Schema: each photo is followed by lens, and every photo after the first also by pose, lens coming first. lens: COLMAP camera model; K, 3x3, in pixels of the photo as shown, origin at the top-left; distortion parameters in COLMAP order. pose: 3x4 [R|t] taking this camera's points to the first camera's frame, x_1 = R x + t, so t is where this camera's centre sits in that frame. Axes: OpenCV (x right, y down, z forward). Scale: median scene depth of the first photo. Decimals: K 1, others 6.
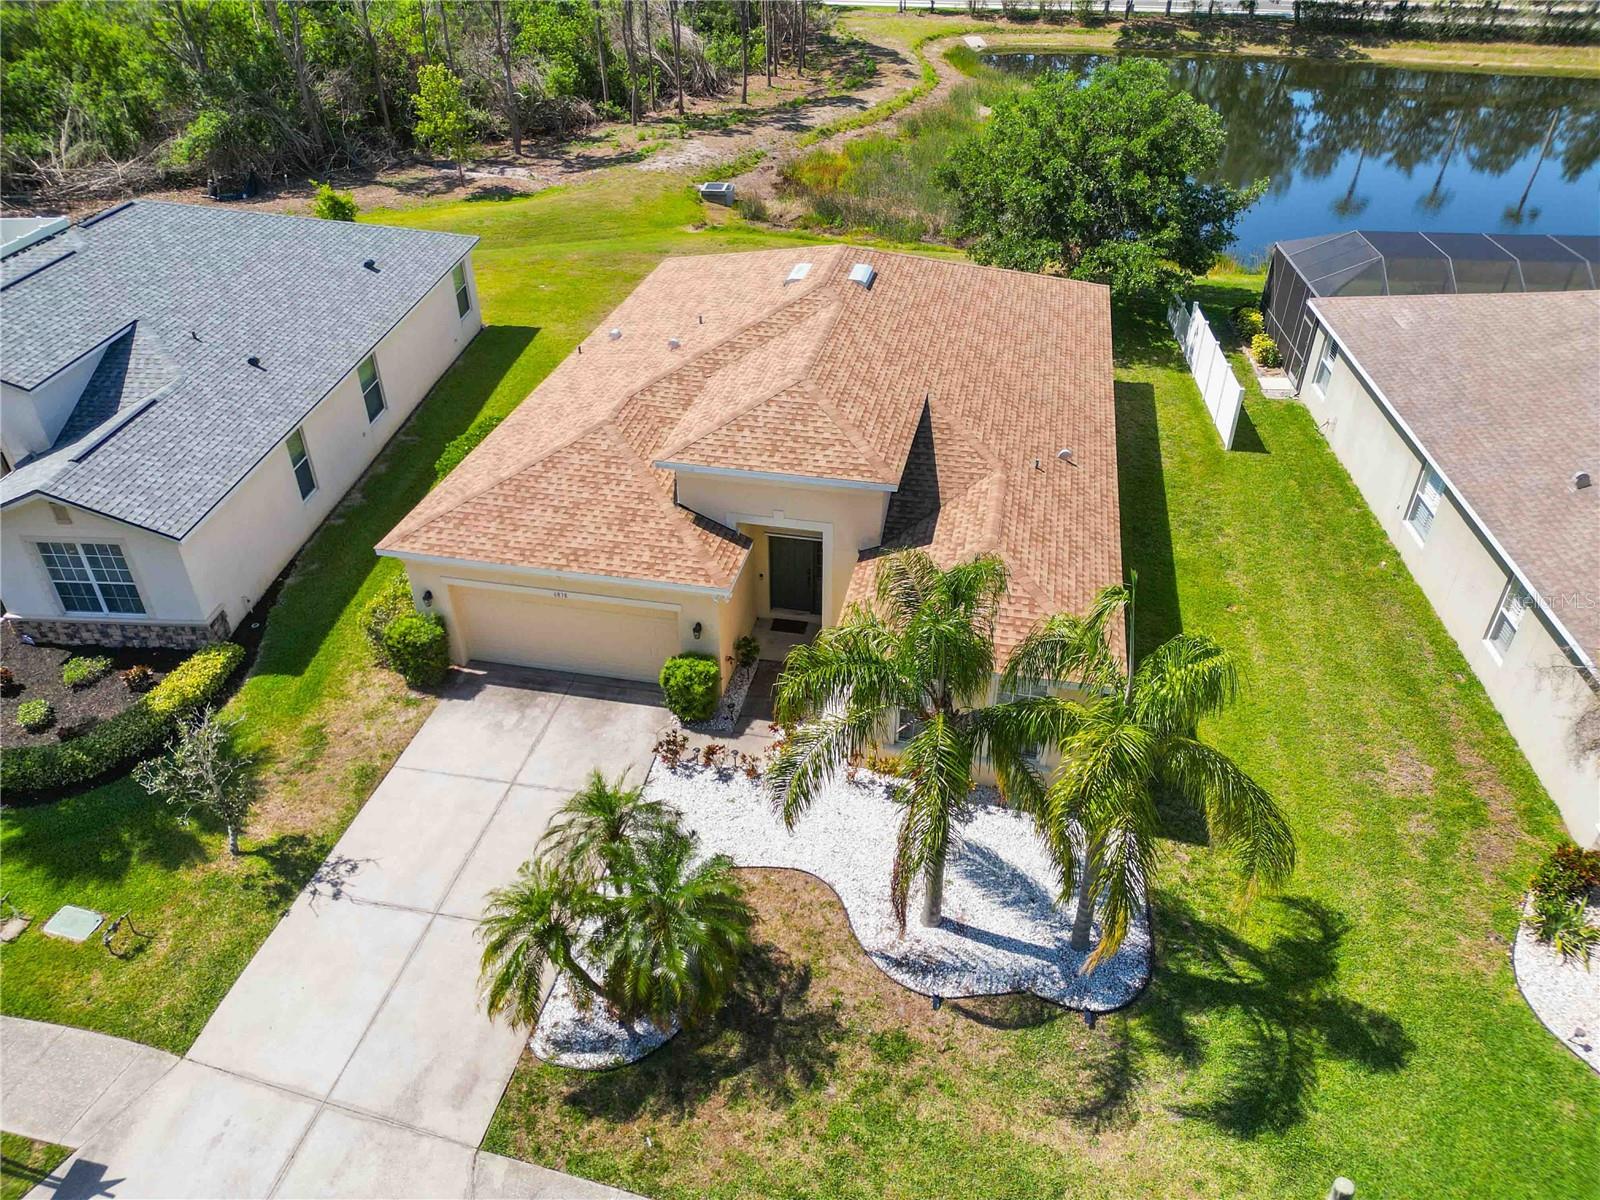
lens RADIAL K [[1116.5, 0, 797.6], [0, 1116.5, 597.0], [0, 0, 1]] dist [0.069243, -0.062066]
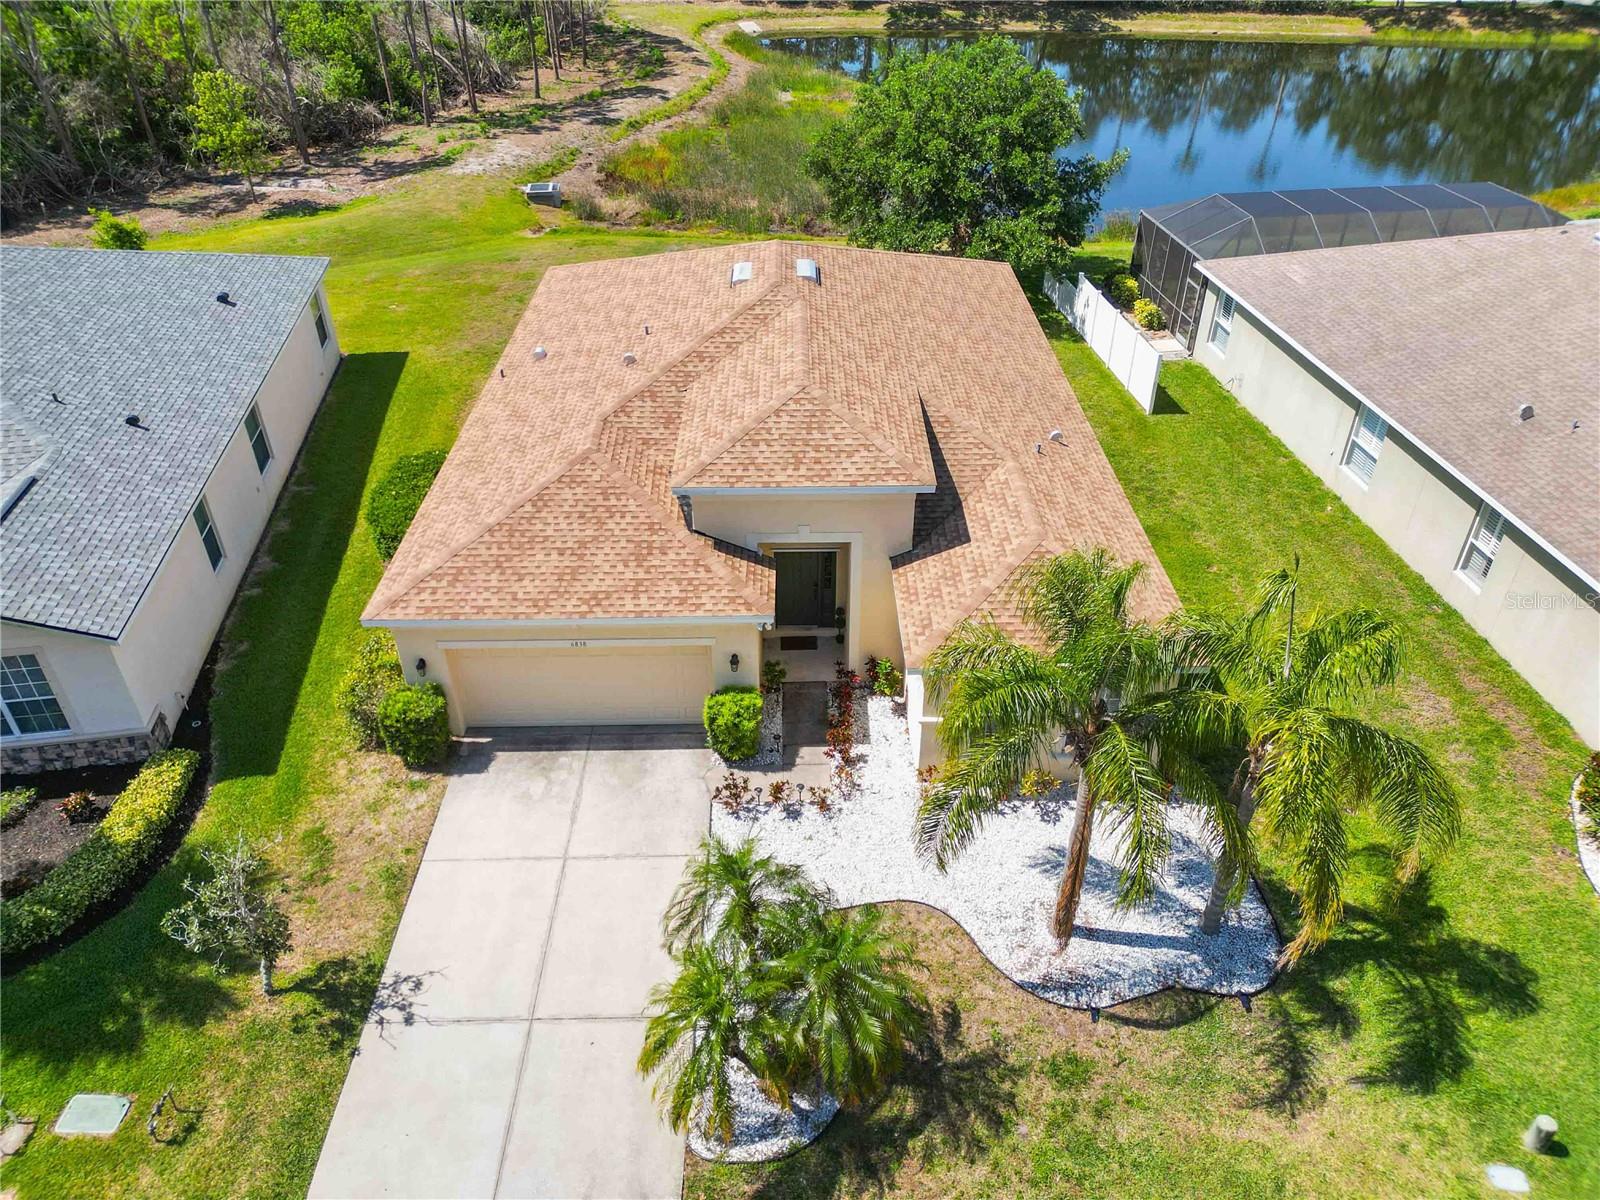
lens RADIAL K [[1116.5, 0, 797.6], [0, 1116.5, 597.0], [0, 0, 1]] dist [0.069243, -0.062066]
pose [[0.976199, -0.124977, 0.177248, -0.190119], [0.123431, 0.992156, 0.019766, -0.035229], [-0.178328, 0.002582, 0.983968, 0.067330]]
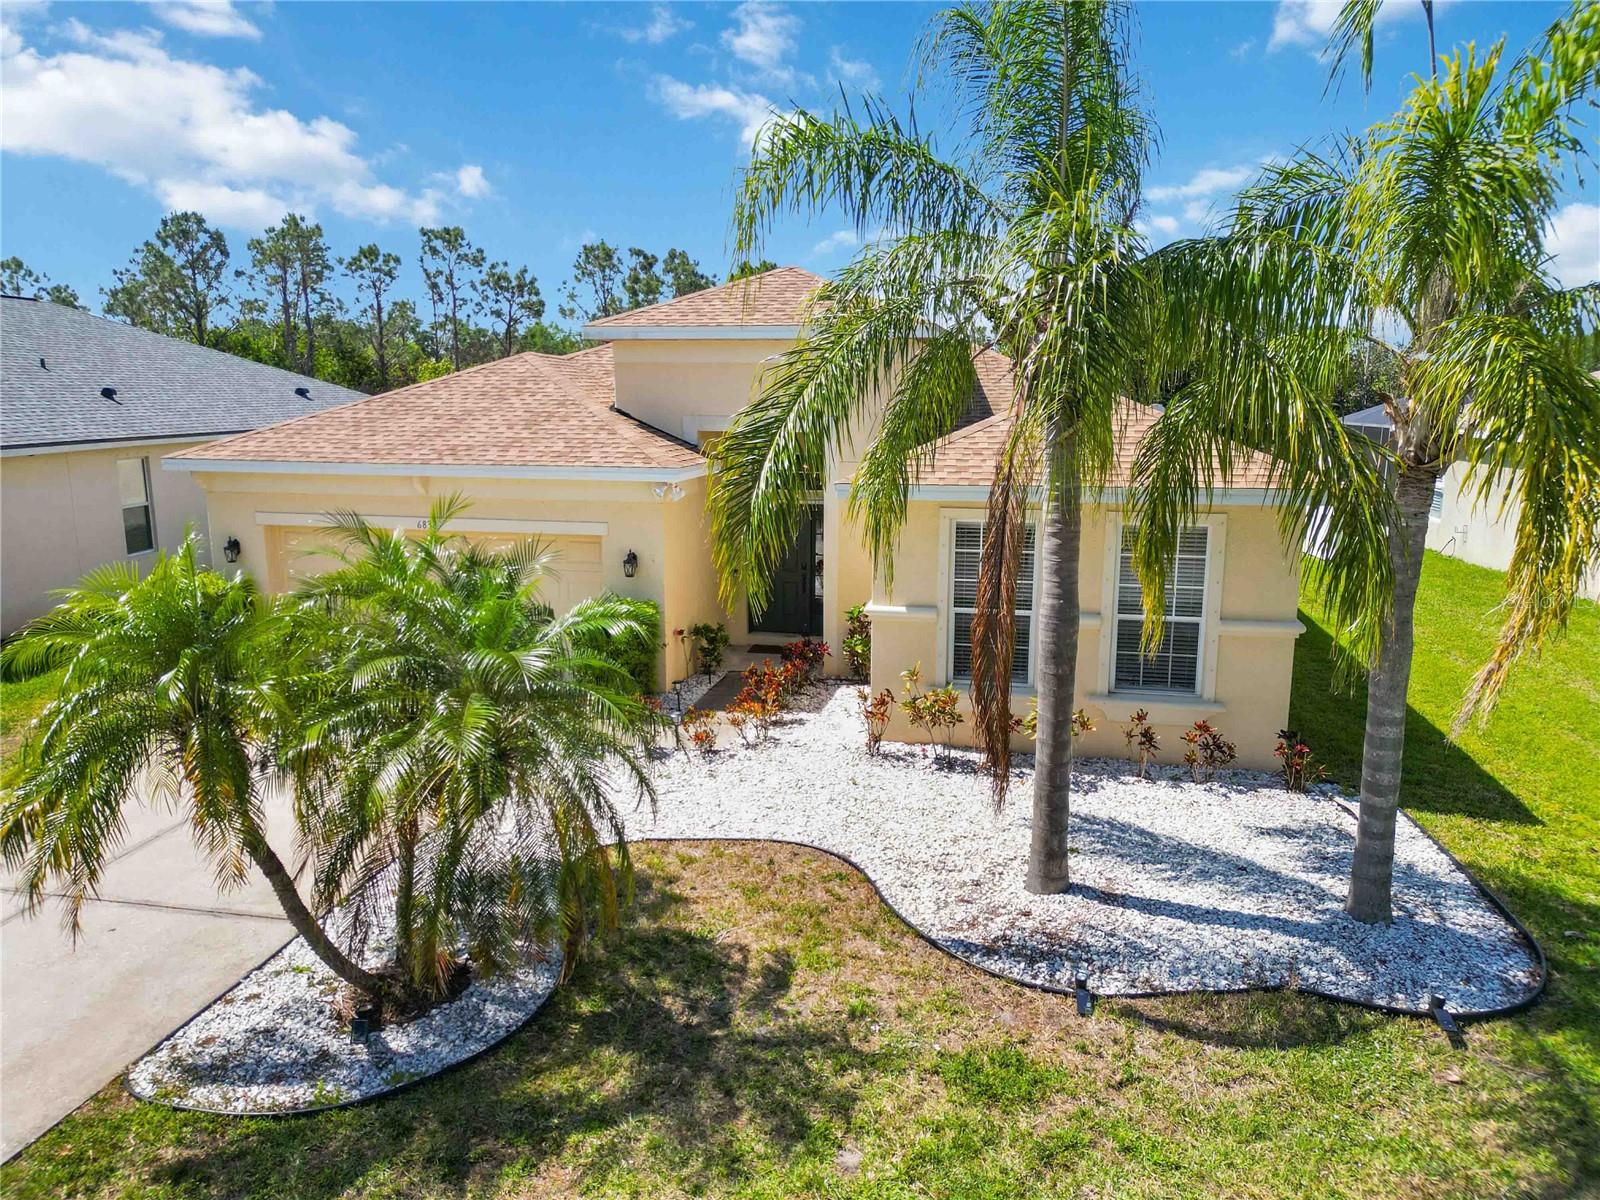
lens RADIAL K [[1116.4, 0, 795.7], [0, 1116.4, 599.3], [0, 0, 1]] dist [0.056521, -0.041199]
pose [[0.999984, 0.004552, -0.003317, 0.008076], [-0.005493, 0.918421, -0.395566, 0.293542], [0.001246, 0.395578, 0.918432, 0.399242]]
